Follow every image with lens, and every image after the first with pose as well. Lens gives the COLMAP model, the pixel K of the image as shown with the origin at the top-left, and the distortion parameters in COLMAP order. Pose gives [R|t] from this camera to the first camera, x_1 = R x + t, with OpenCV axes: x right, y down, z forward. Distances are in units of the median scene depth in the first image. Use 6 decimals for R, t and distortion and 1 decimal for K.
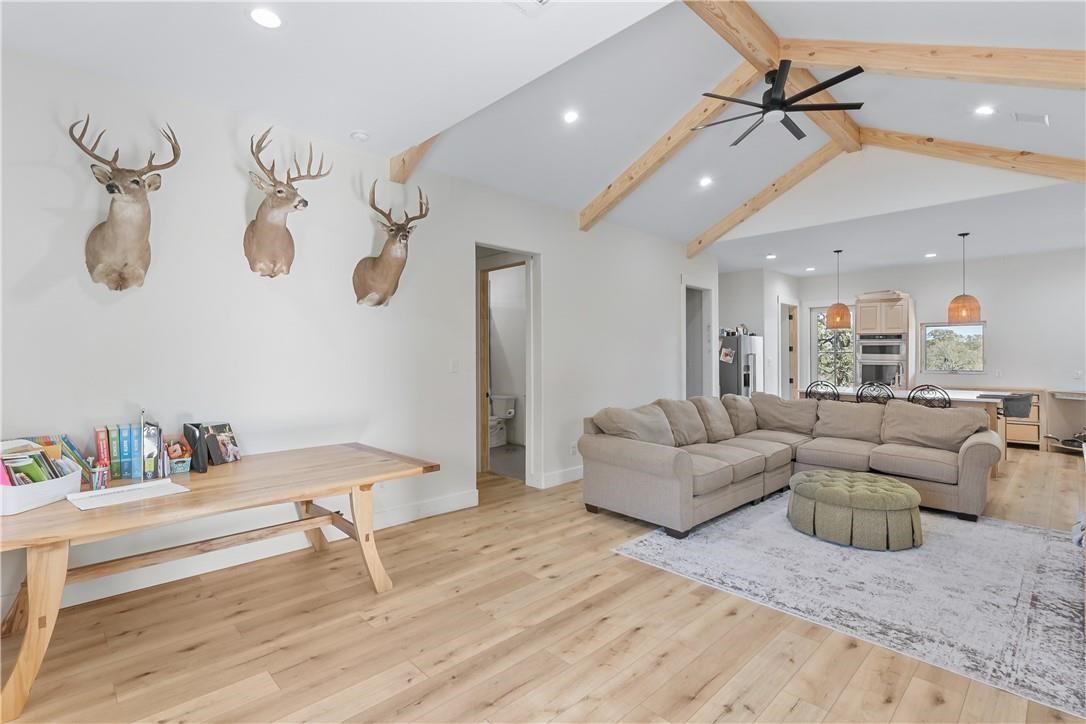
lens RADIAL K [[510.8, 0, 538.6], [0, 510.8, 357.5], [0, 0, 1]] dist [0.001086, 0.000163]
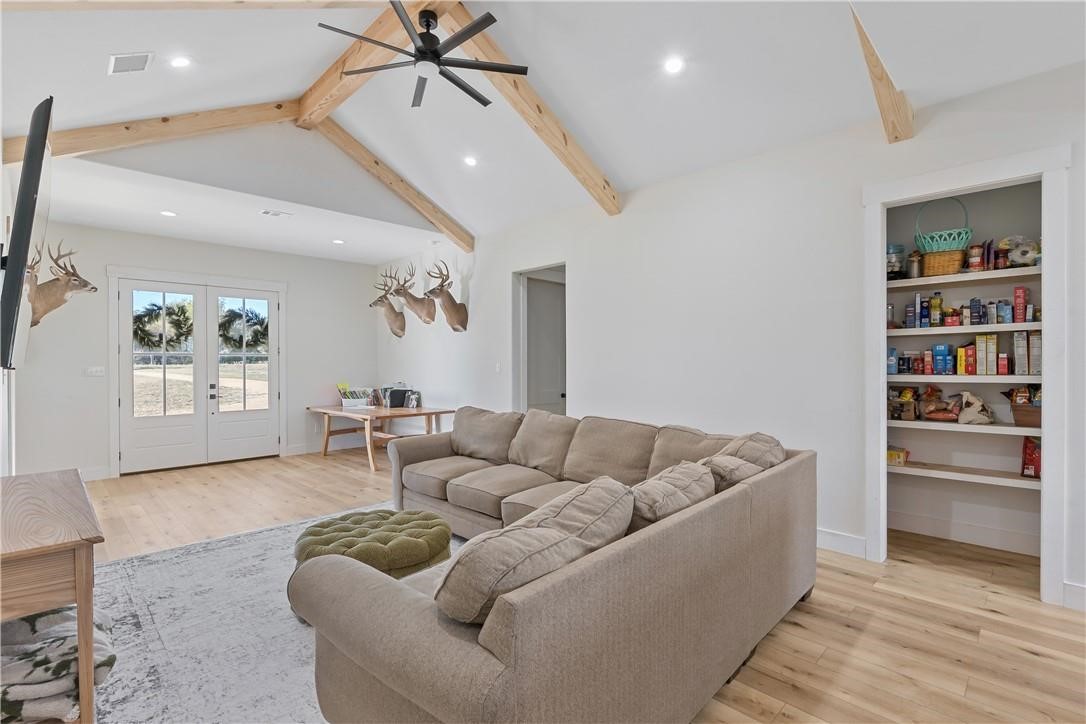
lens RADIAL K [[506.1, 0, 540.1], [0, 506.1, 365.9], [0, 0, 1]] dist [-0.000483, -0.000369]
pose [[0.012967, 0.004025, -0.999908, 1.679178], [0.004503, 0.999982, 0.004084, 0.006746], [0.999906, -0.004555, 0.012949, 1.526125]]
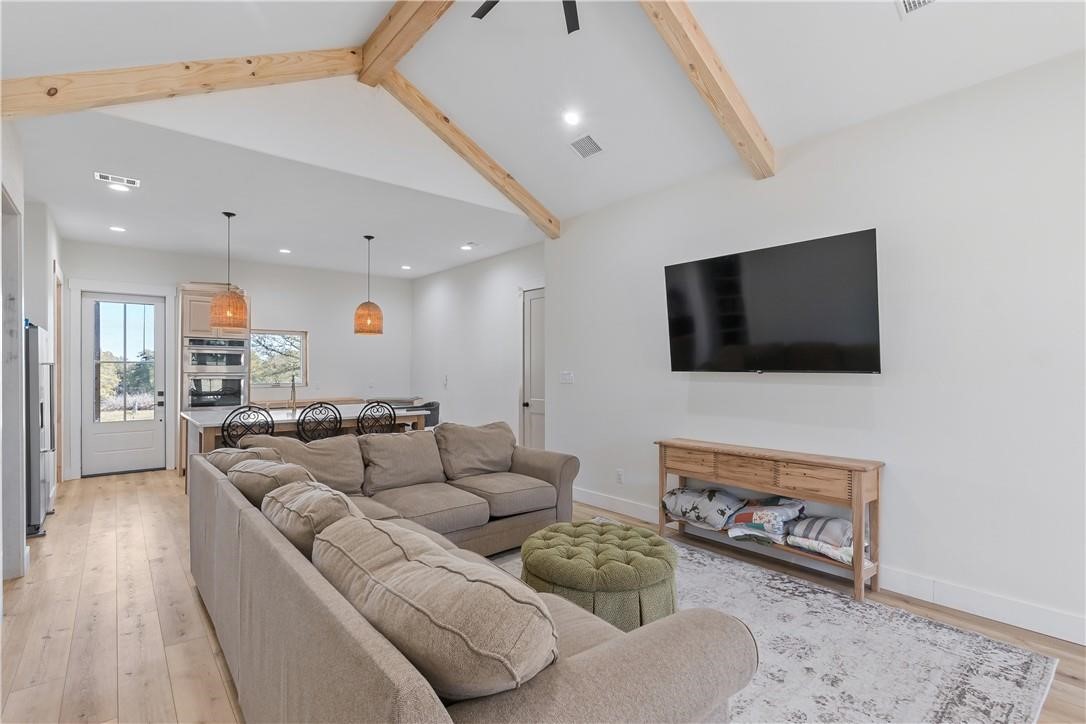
lens RADIAL K [[506.1, 0, 540.1], [0, 506.1, 365.9], [0, 0, 1]] dist [-0.000483, -0.000369]
pose [[0.071338, 0.003049, 0.997448, -0.133571], [0.002965, 0.999990, -0.003269, -0.004417], [-0.997448, 0.003191, 0.071328, 1.274360]]
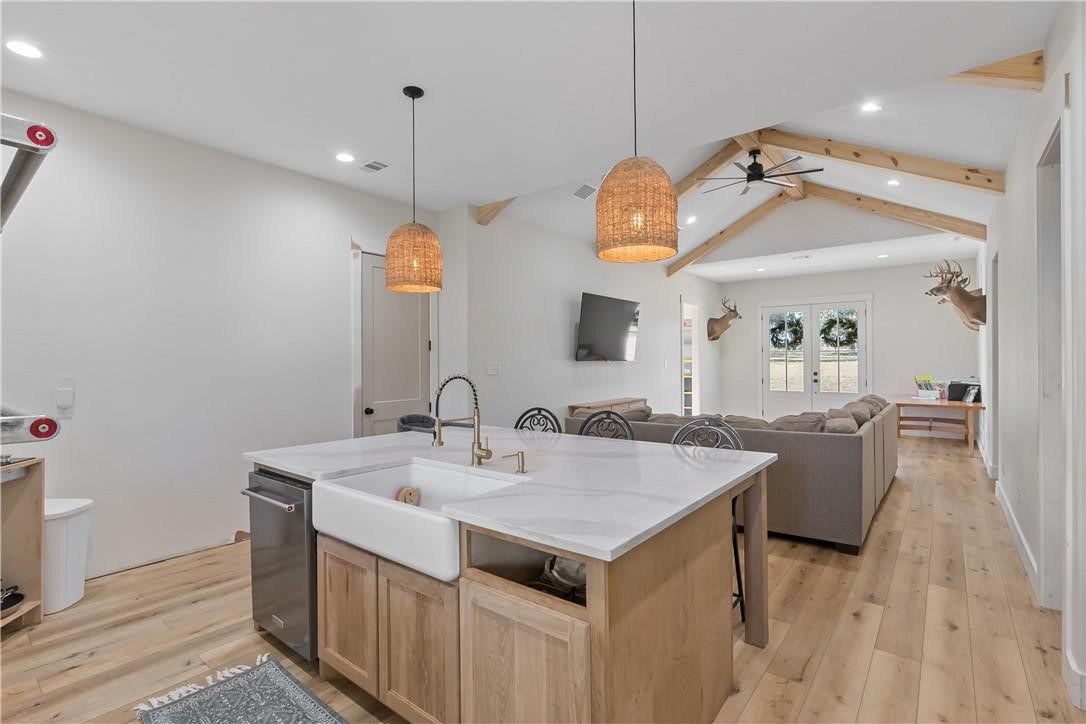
lens RADIAL K [[503.8, 0, 531.1], [0, 503.8, 360.5], [0, 0, 1]] dist [-0.000436, -0.000127]
pose [[-0.993410, 0.006823, -0.114413, 1.595837], [0.006589, 0.999975, 0.002419, -0.002166], [0.114427, 0.001649, -0.993430, 2.979912]]
